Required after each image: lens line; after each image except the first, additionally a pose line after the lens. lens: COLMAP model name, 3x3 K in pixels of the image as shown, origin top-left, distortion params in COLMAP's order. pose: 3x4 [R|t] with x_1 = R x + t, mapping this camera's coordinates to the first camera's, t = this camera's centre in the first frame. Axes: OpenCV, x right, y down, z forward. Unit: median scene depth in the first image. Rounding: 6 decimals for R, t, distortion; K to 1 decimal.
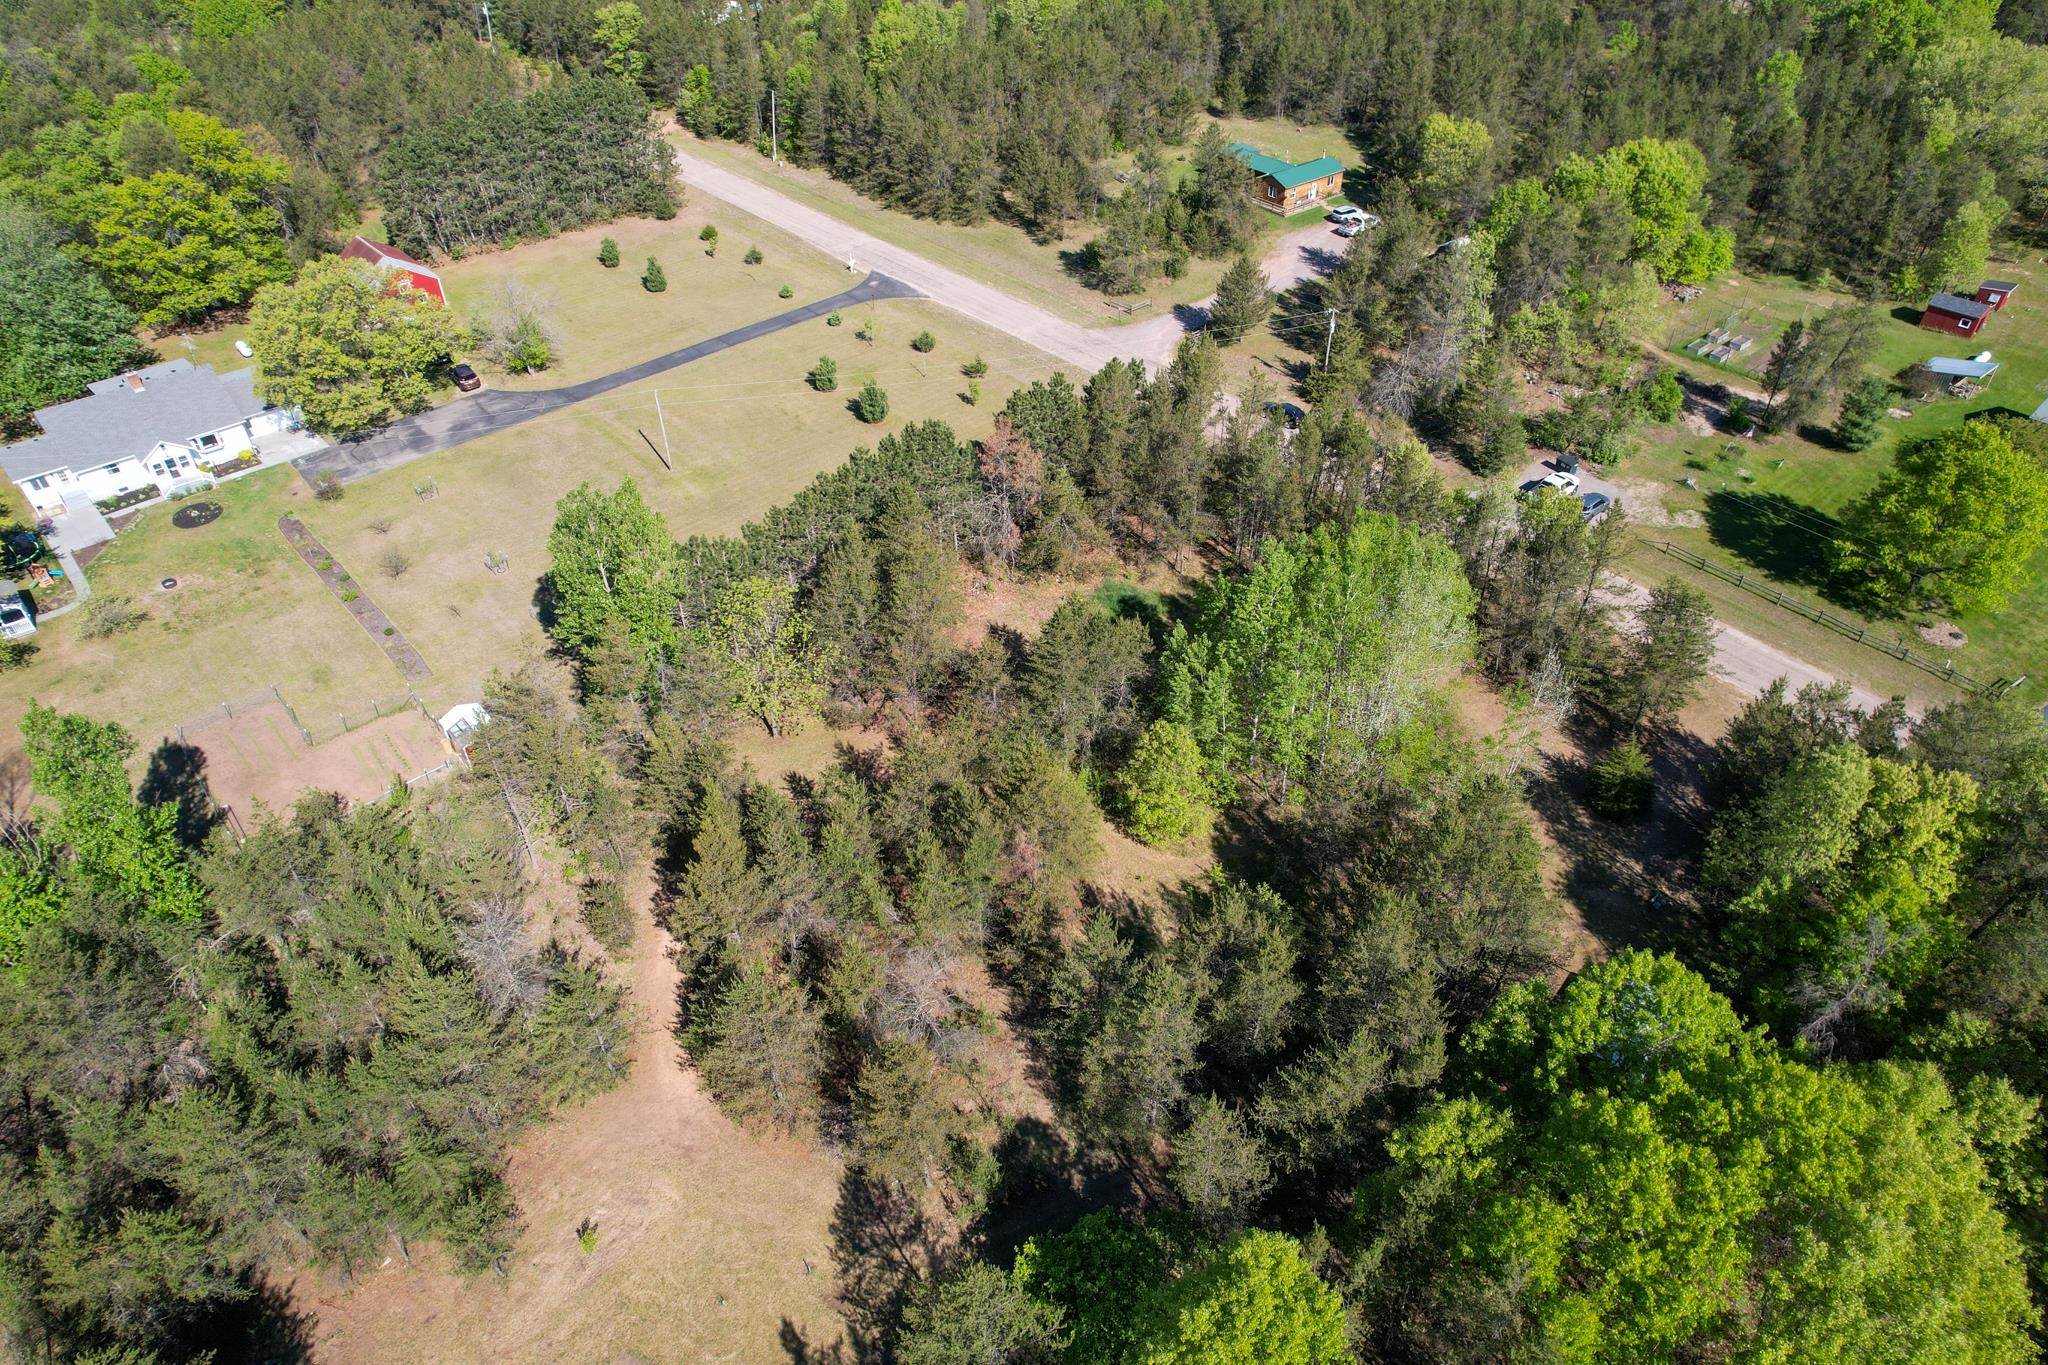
lens RADIAL K [[1304.5, 0, 1025.6], [0, 1304.5, 703.4], [0, 0, 1]] dist [-0.084423, 0.073892]
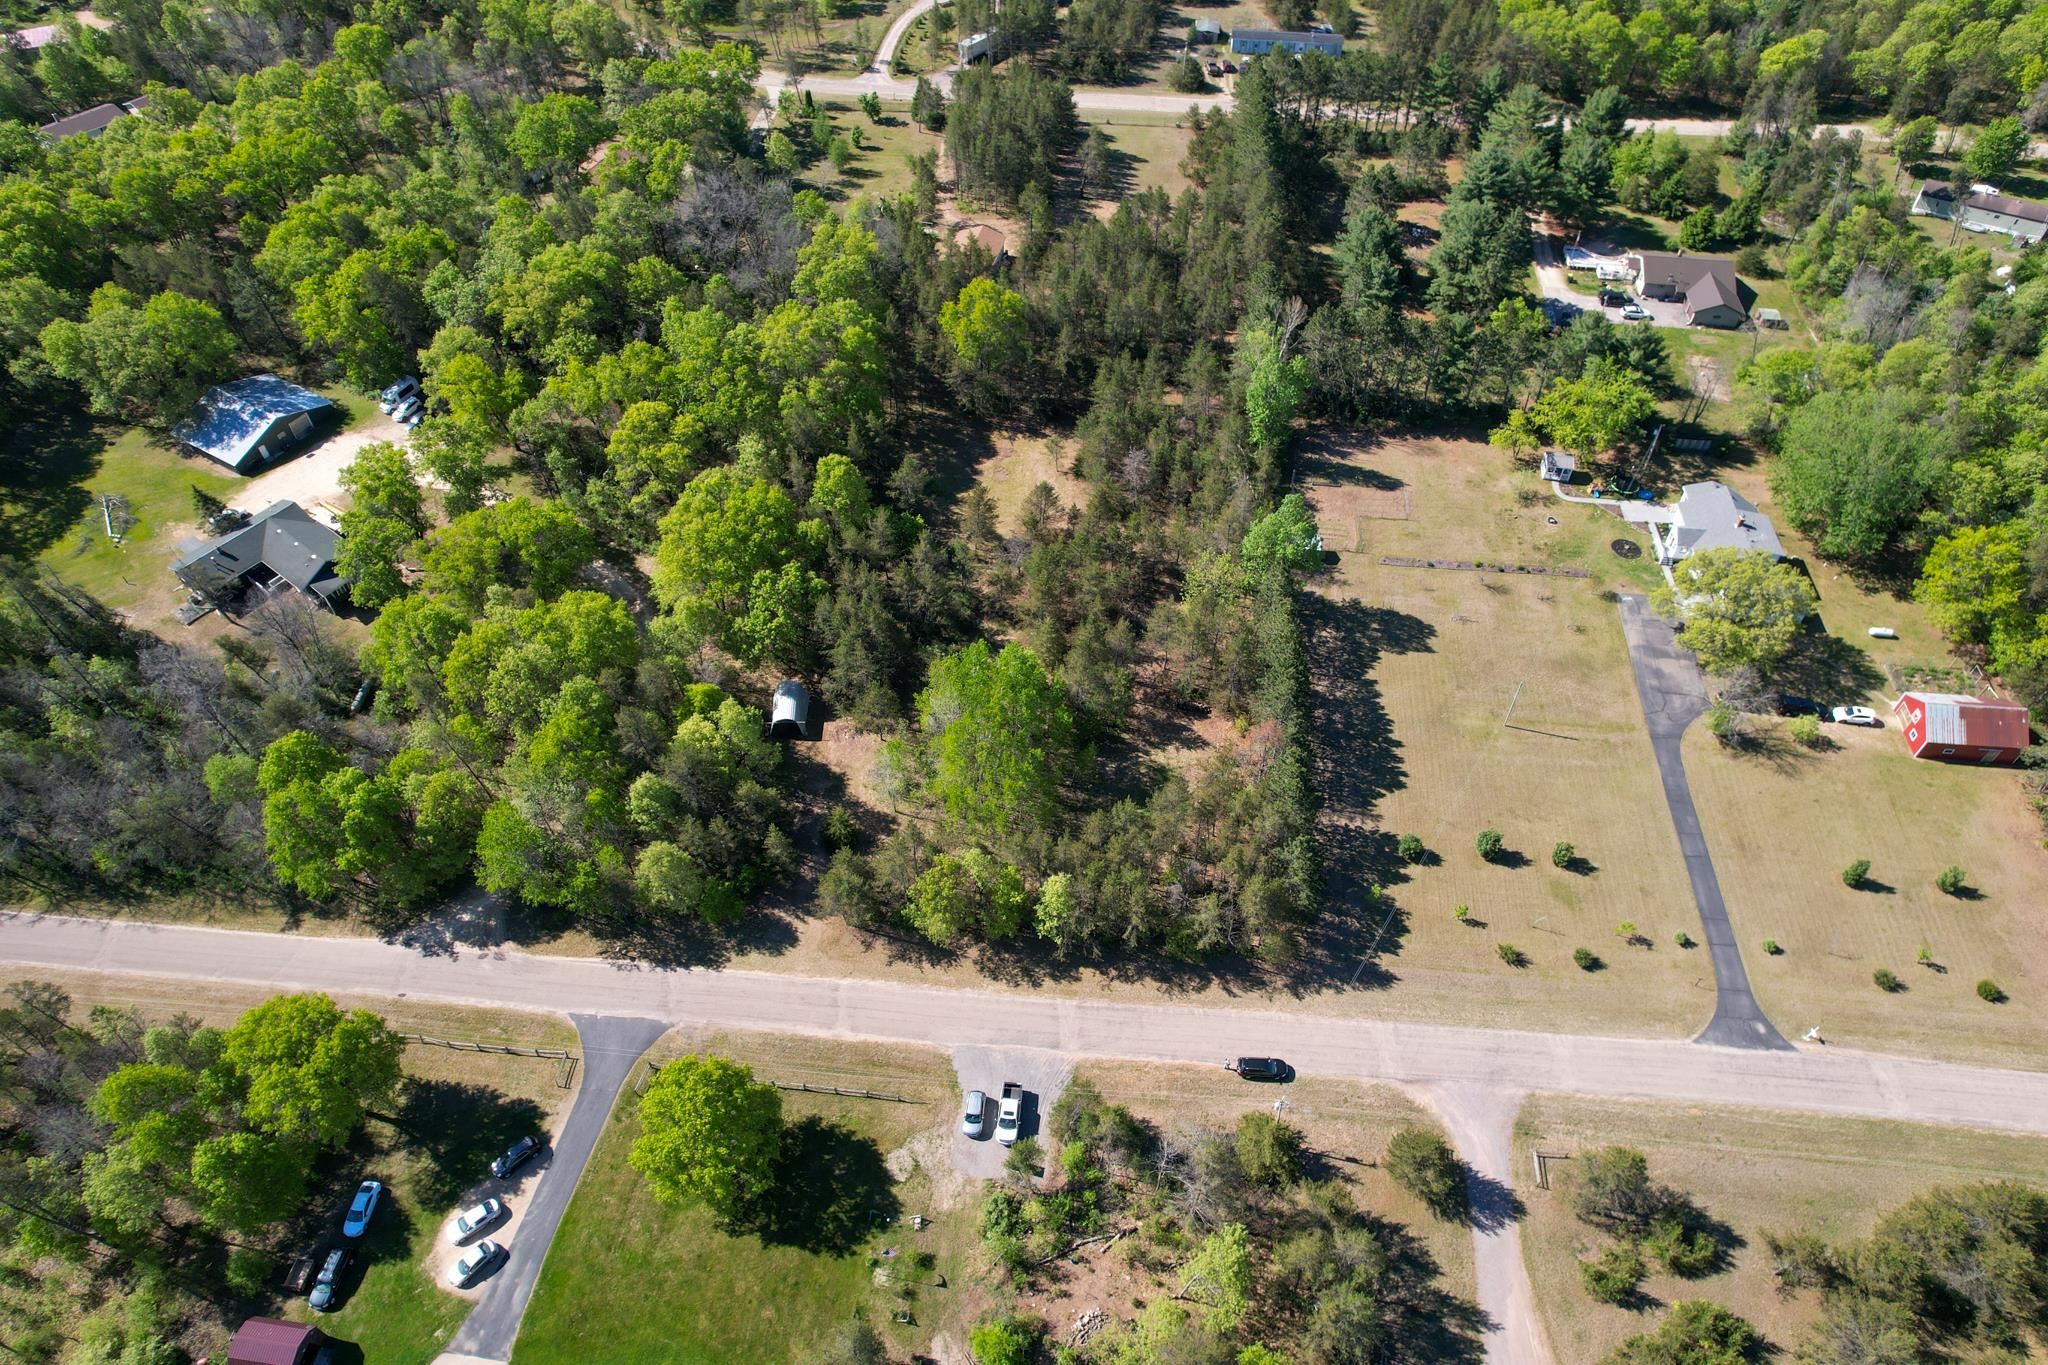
lens RADIAL K [[1304.5, 0, 1034.6], [0, 1304.5, 698.3], [0, 0, 1]] dist [-0.084423, 0.073892]
pose [[-0.740697, 0.509039, -0.438459, 0.657403], [-0.434923, 0.134113, 0.890425, -1.143535], [0.512064, 0.850231, 0.122056, 0.529373]]
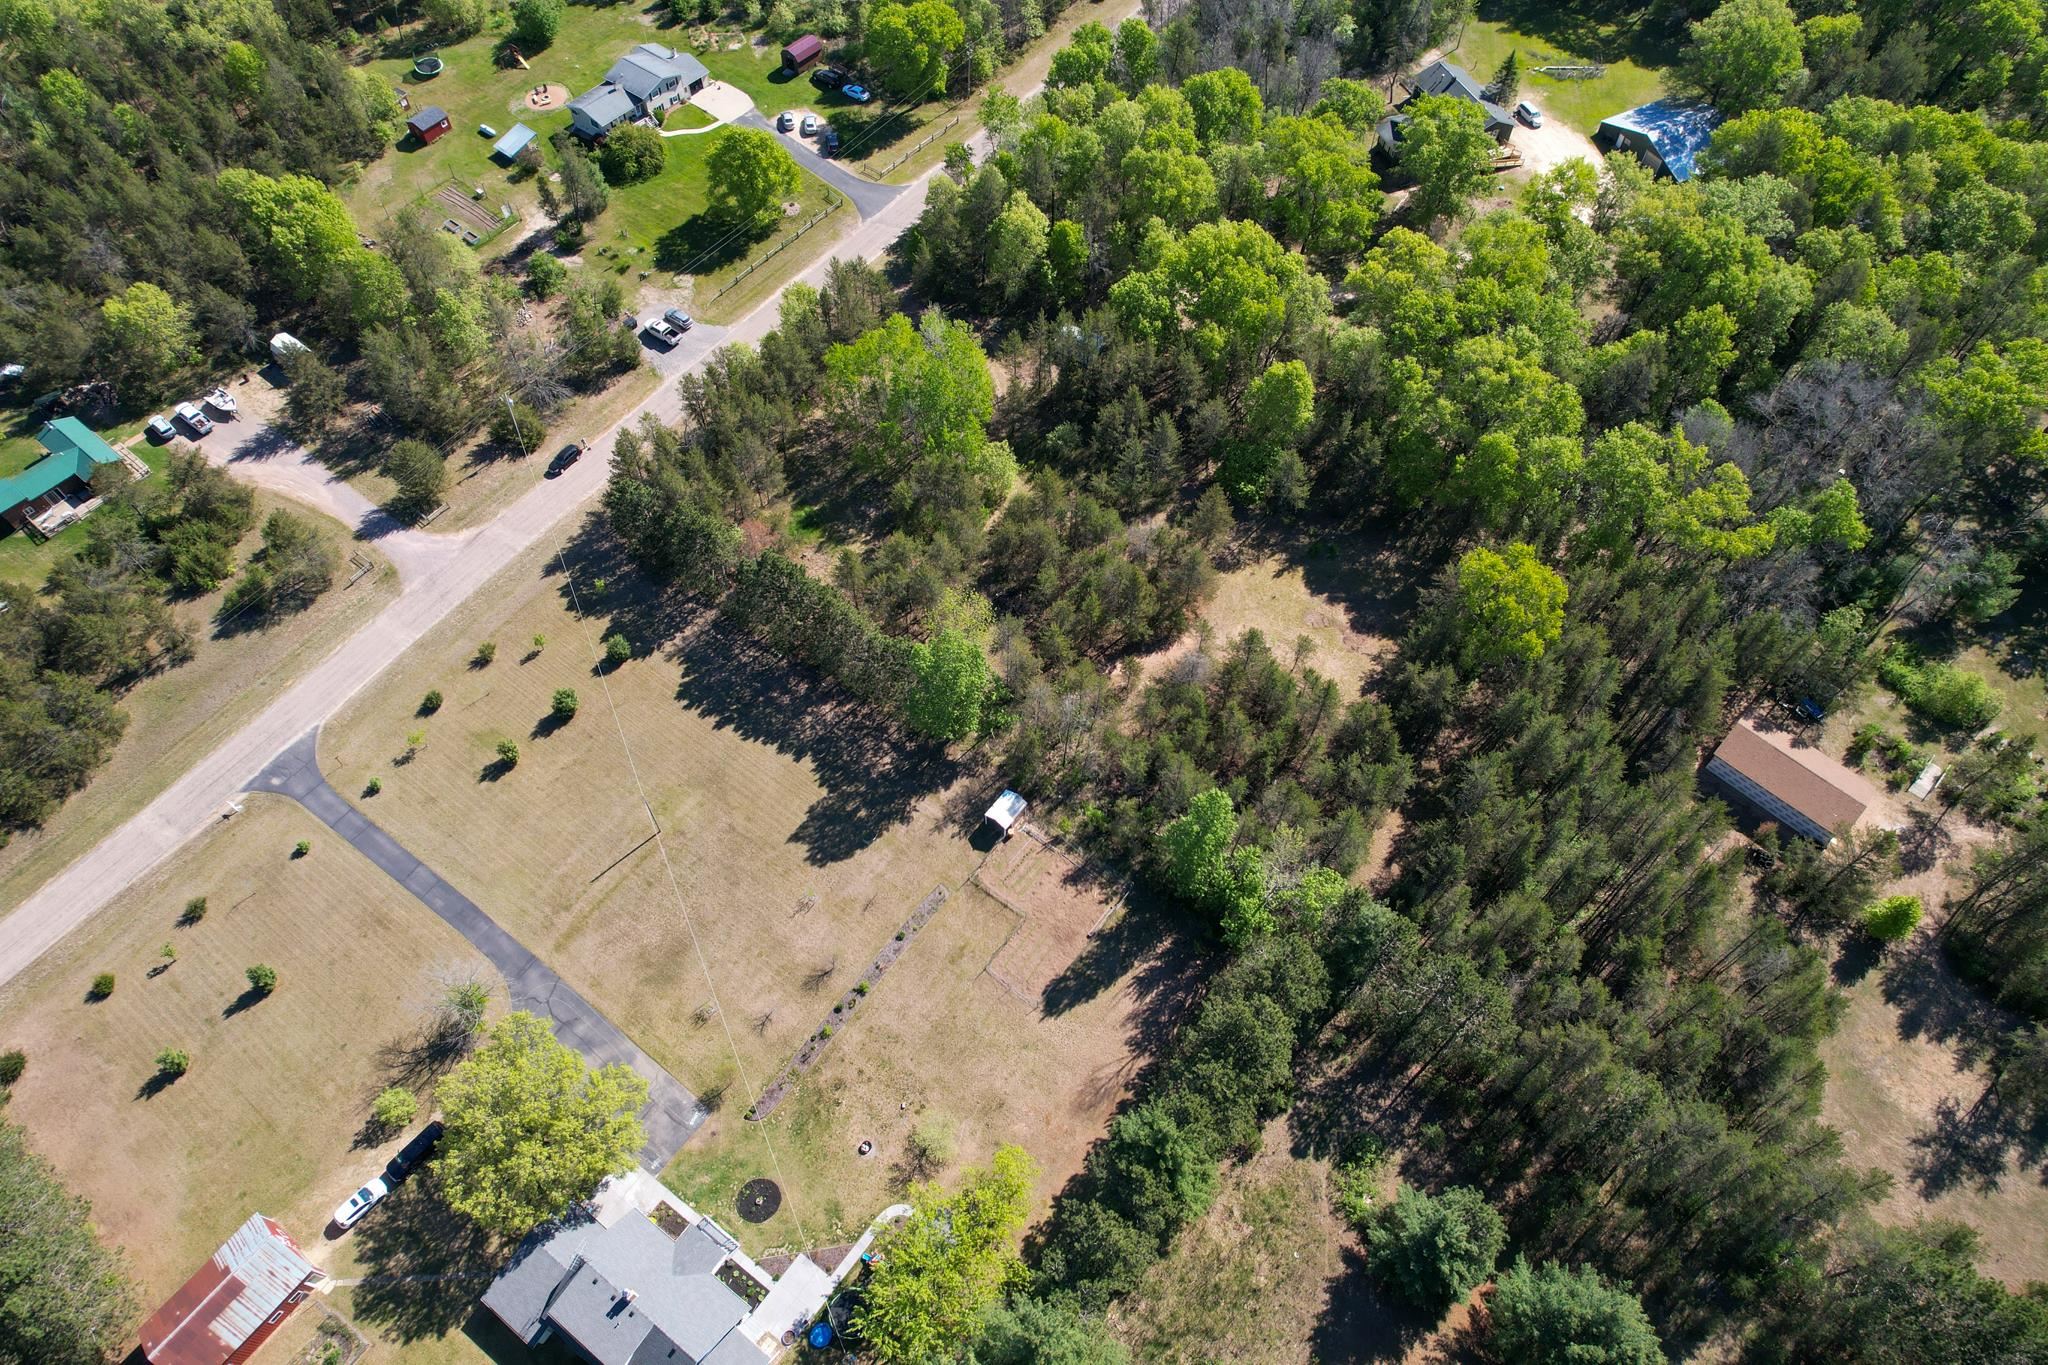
lens RADIAL K [[1304.5, 0, 1035.2], [0, 1304.5, 693.0], [0, 0, 1]] dist [-0.084423, 0.073892]
pose [[-0.199391, -0.826872, 0.525857, -0.835246], [0.628628, 0.303725, 0.715945, -0.826054], [-0.751711, 0.473322, 0.459235, 0.120976]]
